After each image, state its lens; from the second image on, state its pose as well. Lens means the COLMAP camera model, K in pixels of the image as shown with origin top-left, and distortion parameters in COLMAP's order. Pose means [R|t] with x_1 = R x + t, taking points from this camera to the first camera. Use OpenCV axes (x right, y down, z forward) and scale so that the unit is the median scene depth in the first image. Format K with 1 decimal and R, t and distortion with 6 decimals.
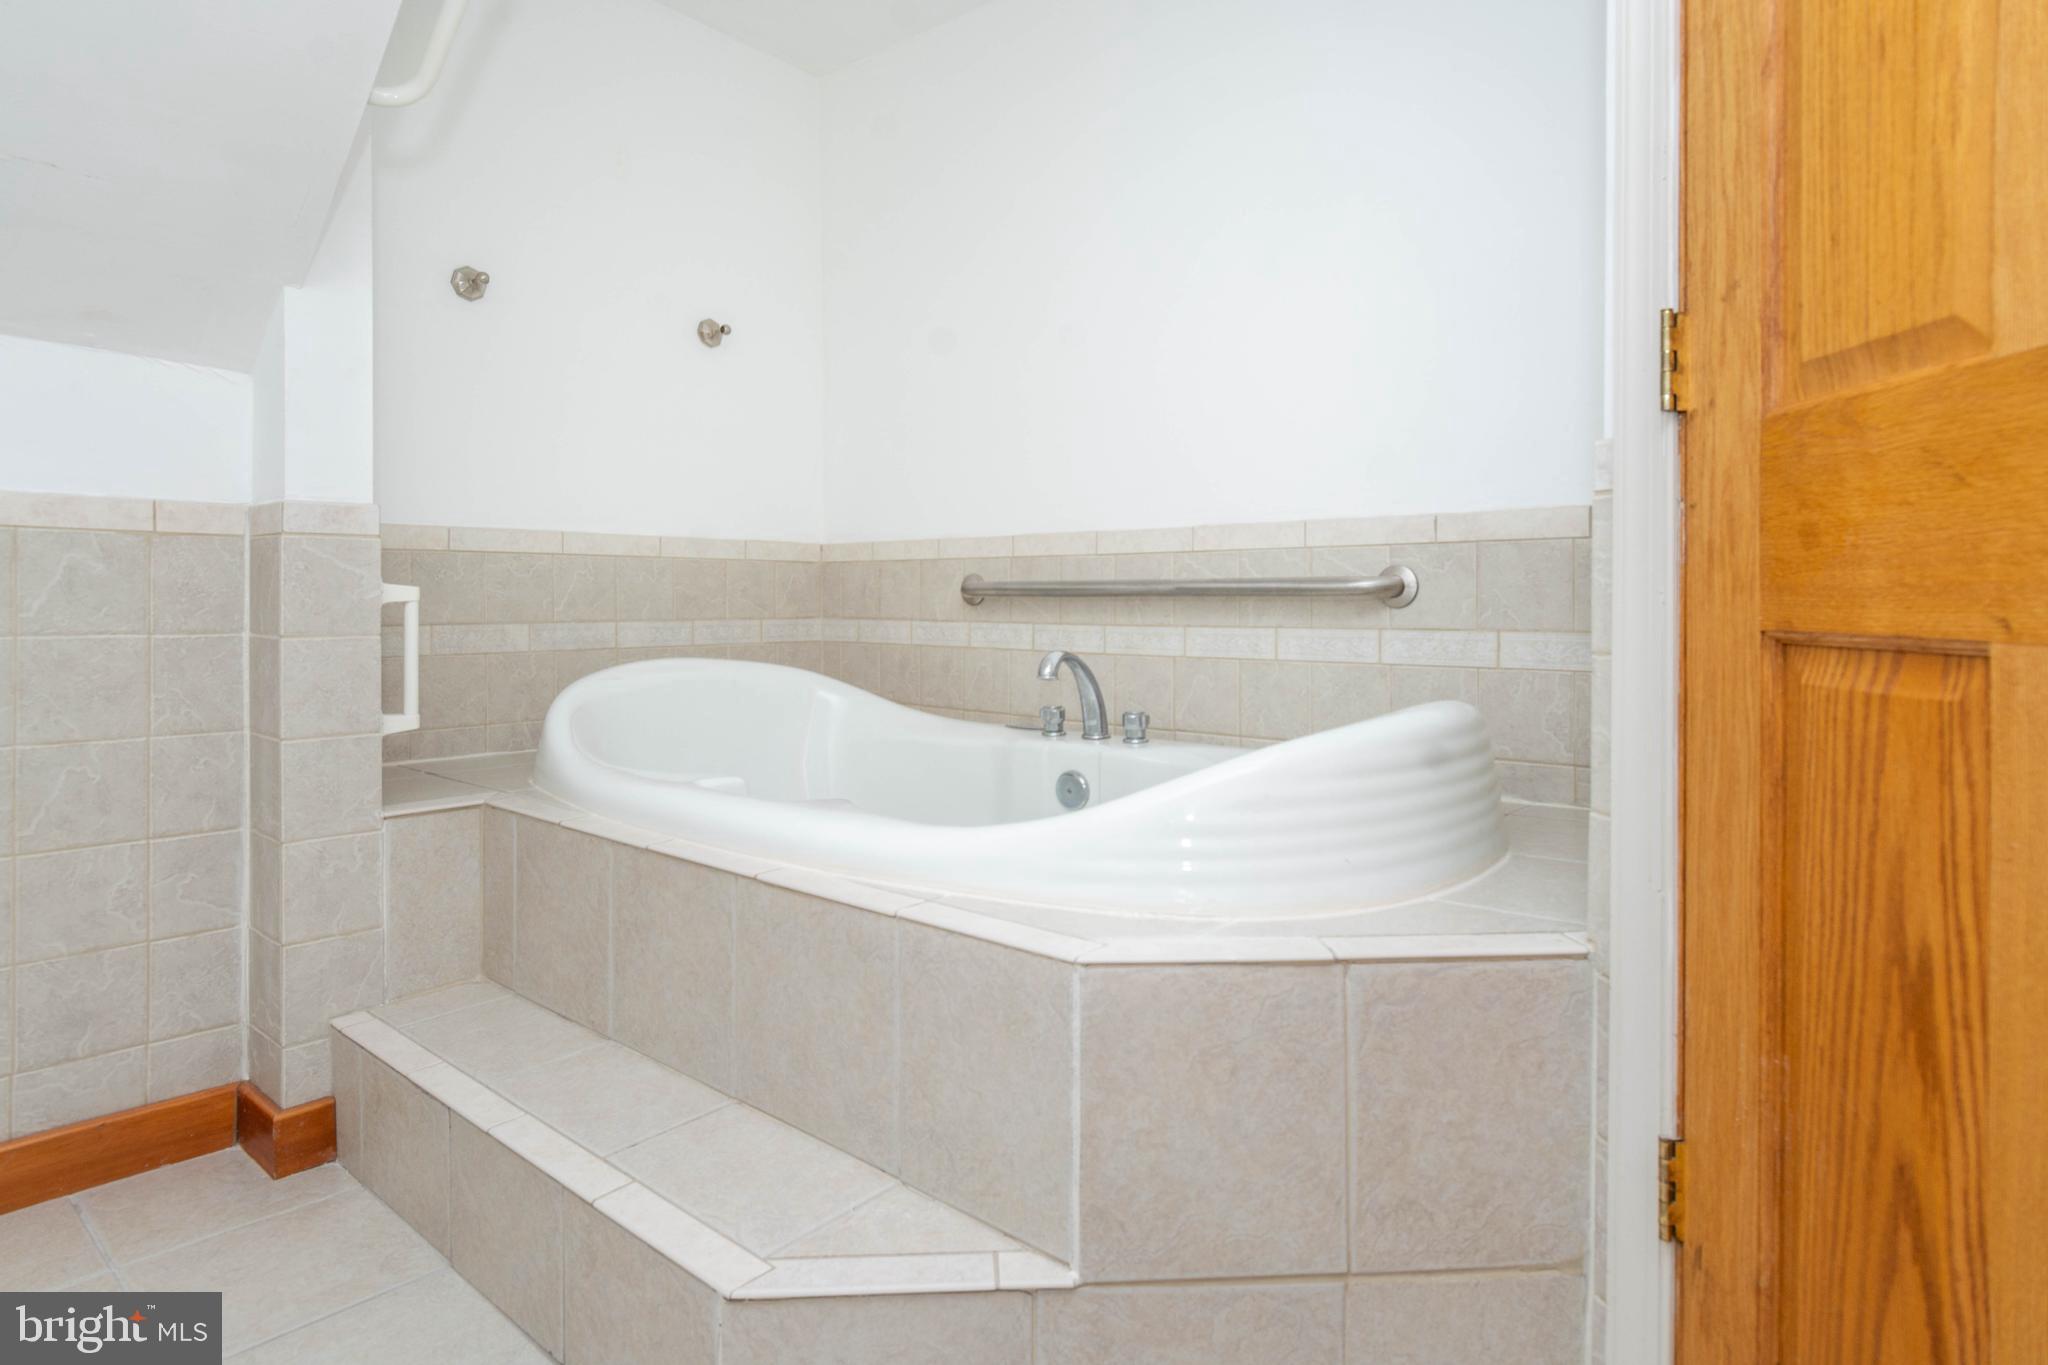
lens RADIAL K [[1092.9, 0, 983.3], [0, 1092.9, 622.0], [0, 0, 1]] dist [-0.000494, -0.001999]
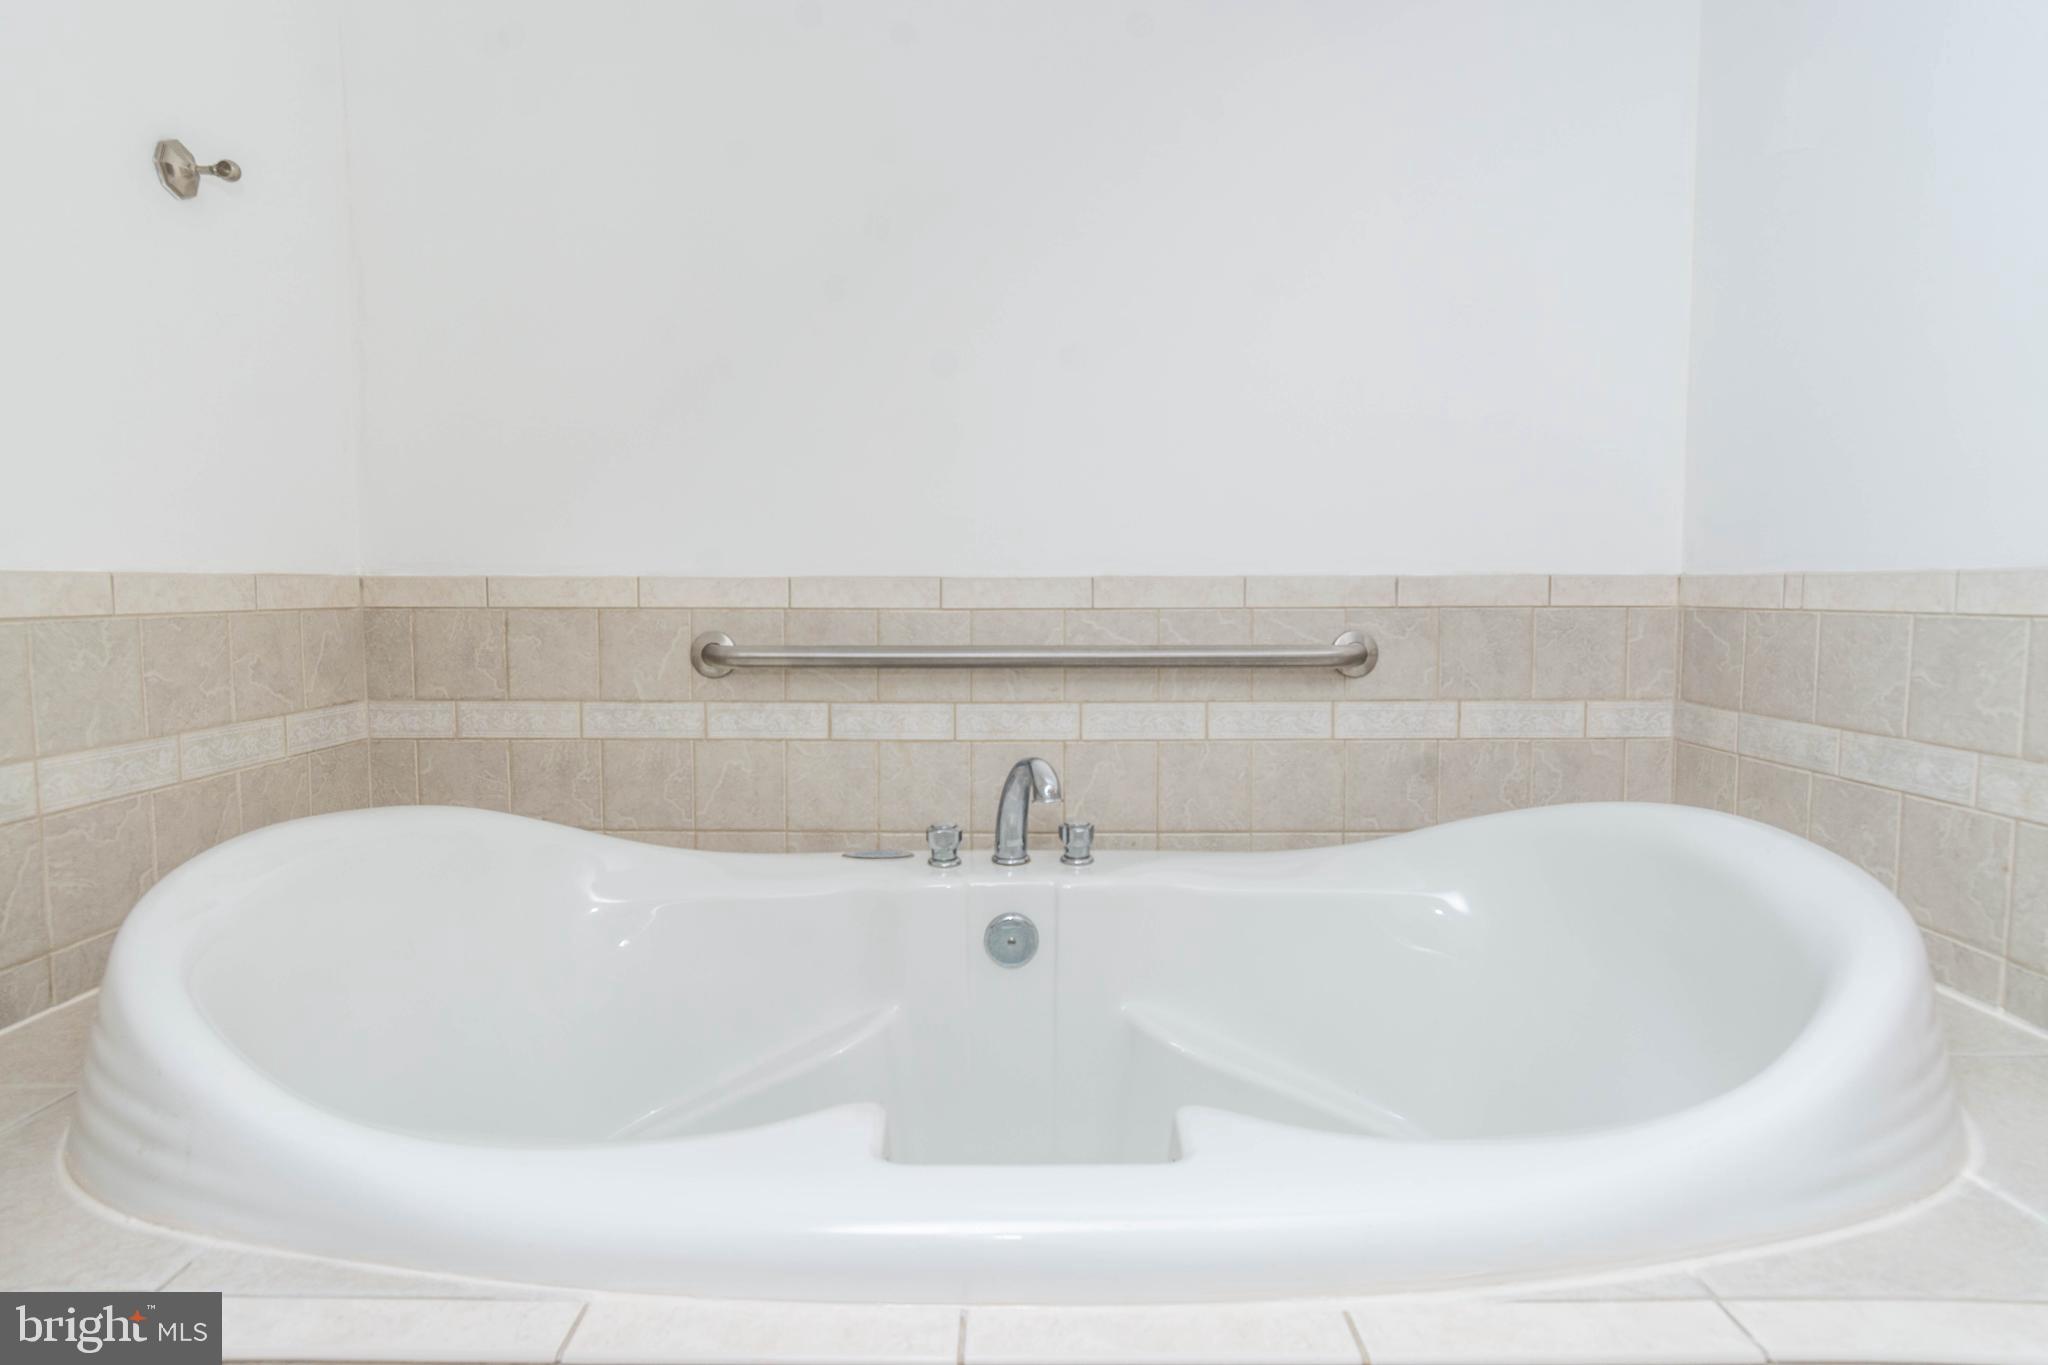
lens RADIAL K [[1092.9, 0, 1030.6], [0, 1092.9, 661.7], [0, 0, 1]] dist [-0.000494, -0.001999]
pose [[0.750687, -0.044481, 0.659159, -0.363346], [0.017356, 0.998714, 0.047628, -0.063697], [-0.660430, -0.024313, 0.750494, 0.425905]]
